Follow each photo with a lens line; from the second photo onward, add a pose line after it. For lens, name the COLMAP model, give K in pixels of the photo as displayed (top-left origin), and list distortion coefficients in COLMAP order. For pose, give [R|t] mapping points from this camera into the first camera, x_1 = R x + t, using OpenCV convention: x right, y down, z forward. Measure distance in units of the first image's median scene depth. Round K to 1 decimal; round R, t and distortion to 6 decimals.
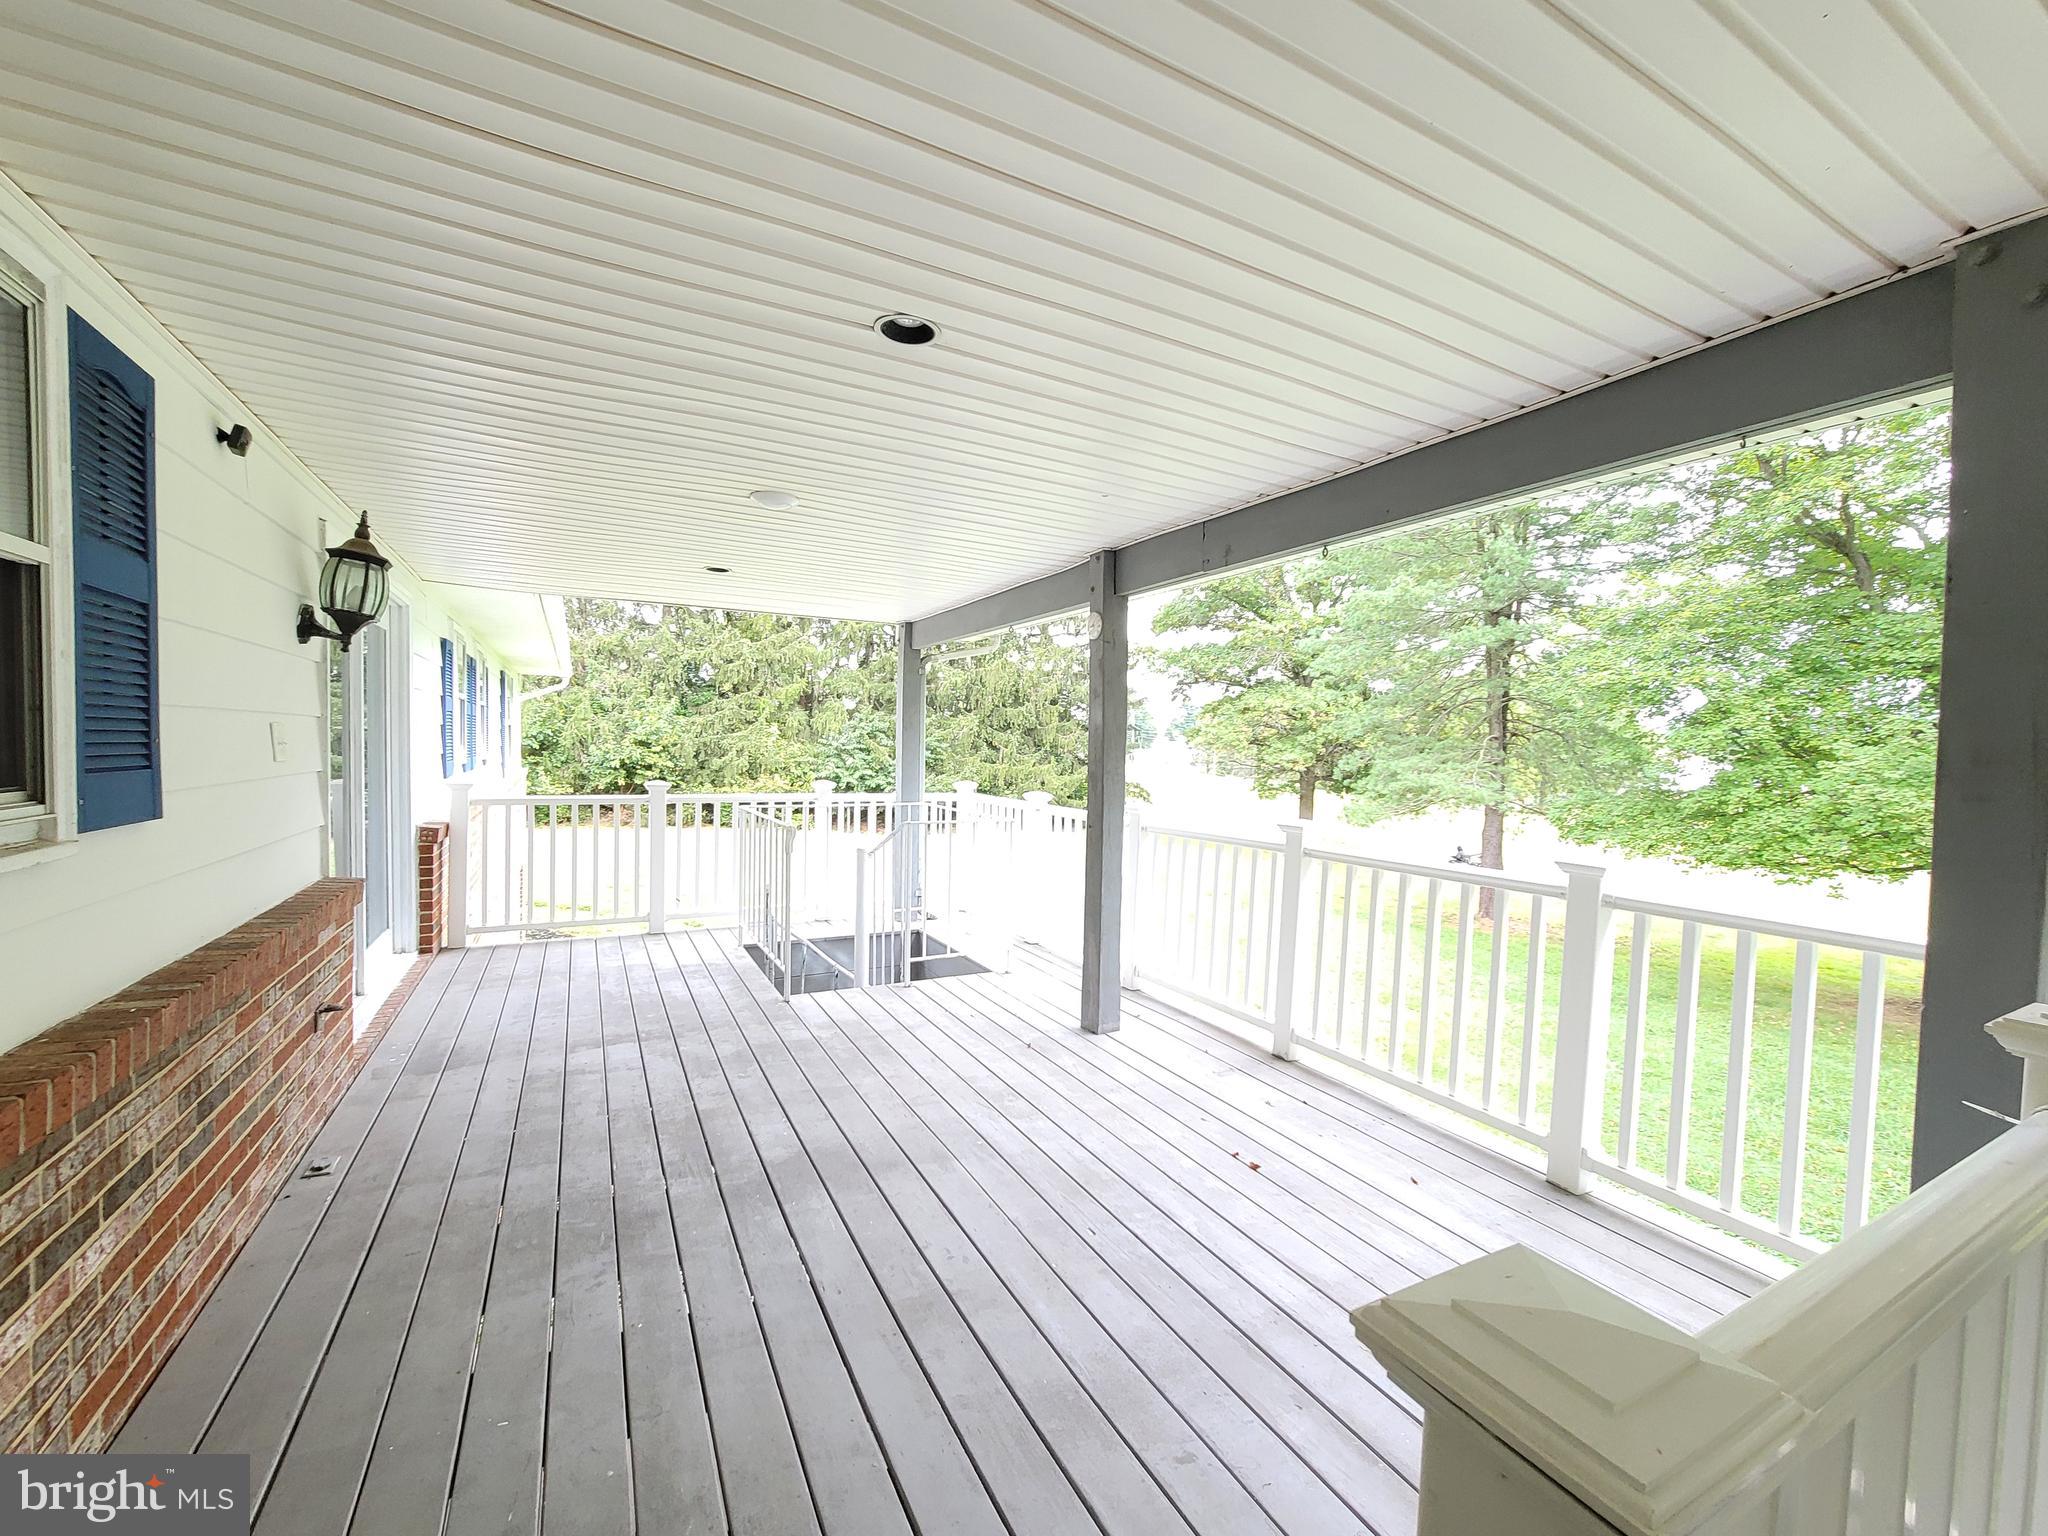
lens RADIAL K [[826.4, 0, 1007.0], [0, 826.4, 760.0], [0, 0, 1]] dist [0.000695, 0.000300]
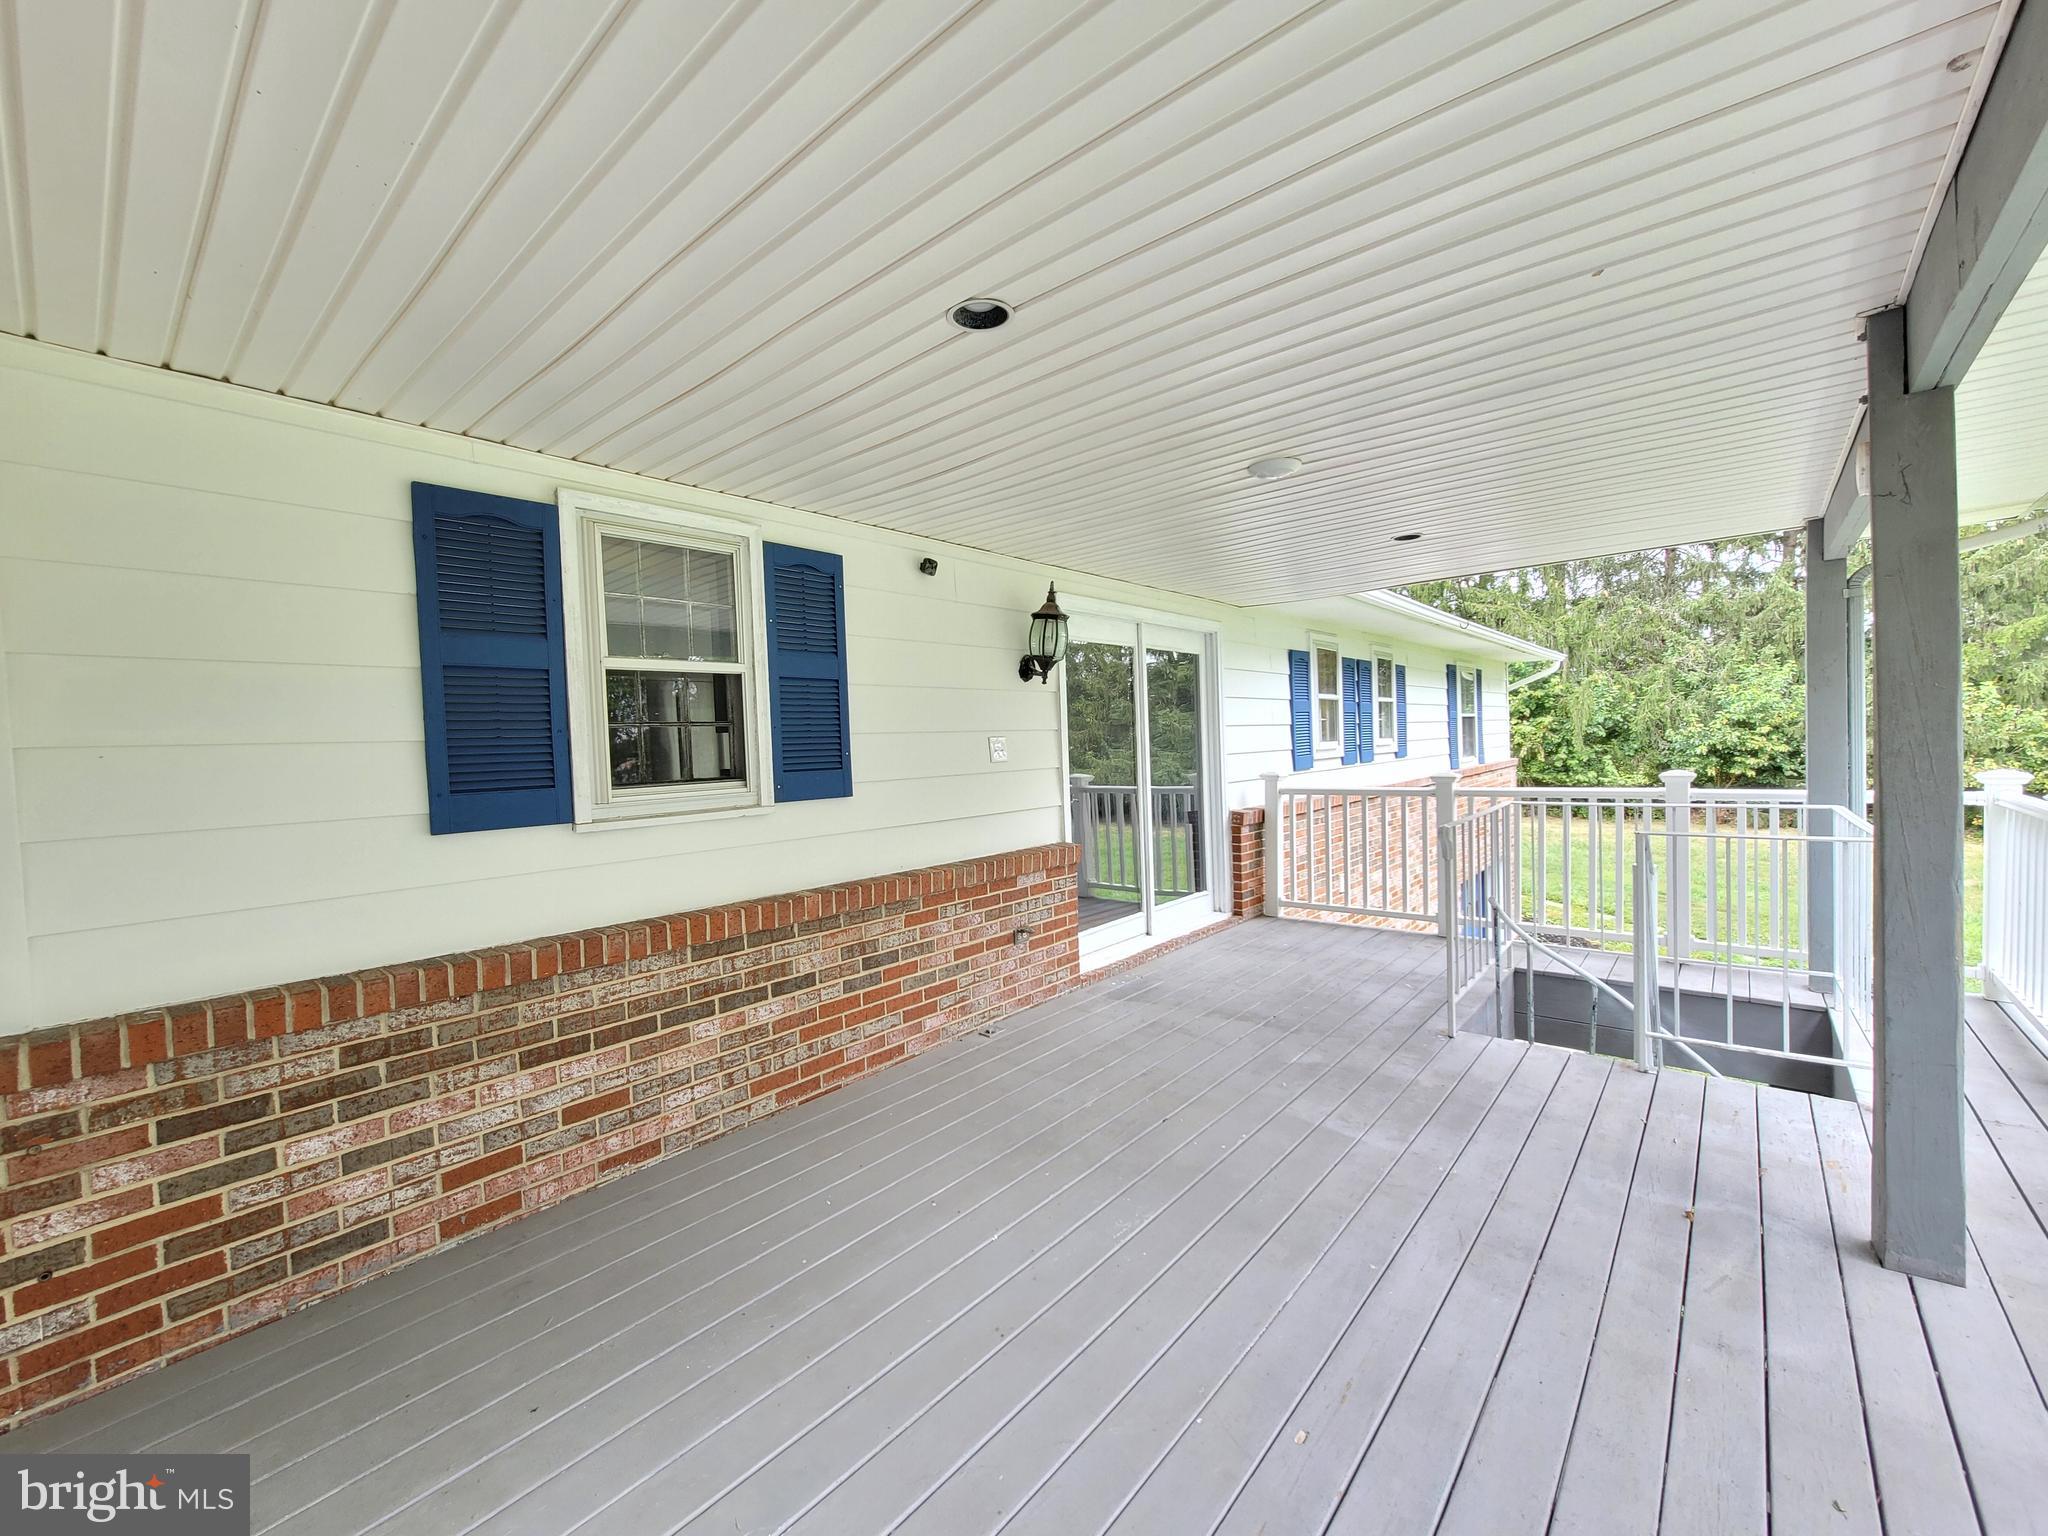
lens RADIAL K [[826.4, 0, 1020.0], [0, 826.4, 771.8], [0, 0, 1]] dist [0.000695, 0.000300]
pose [[0.378752, -0.003379, -0.925492, 0.340922], [0.027864, 0.999582, 0.007753, 0.005080], [0.925079, -0.028724, 0.378688, 0.283303]]
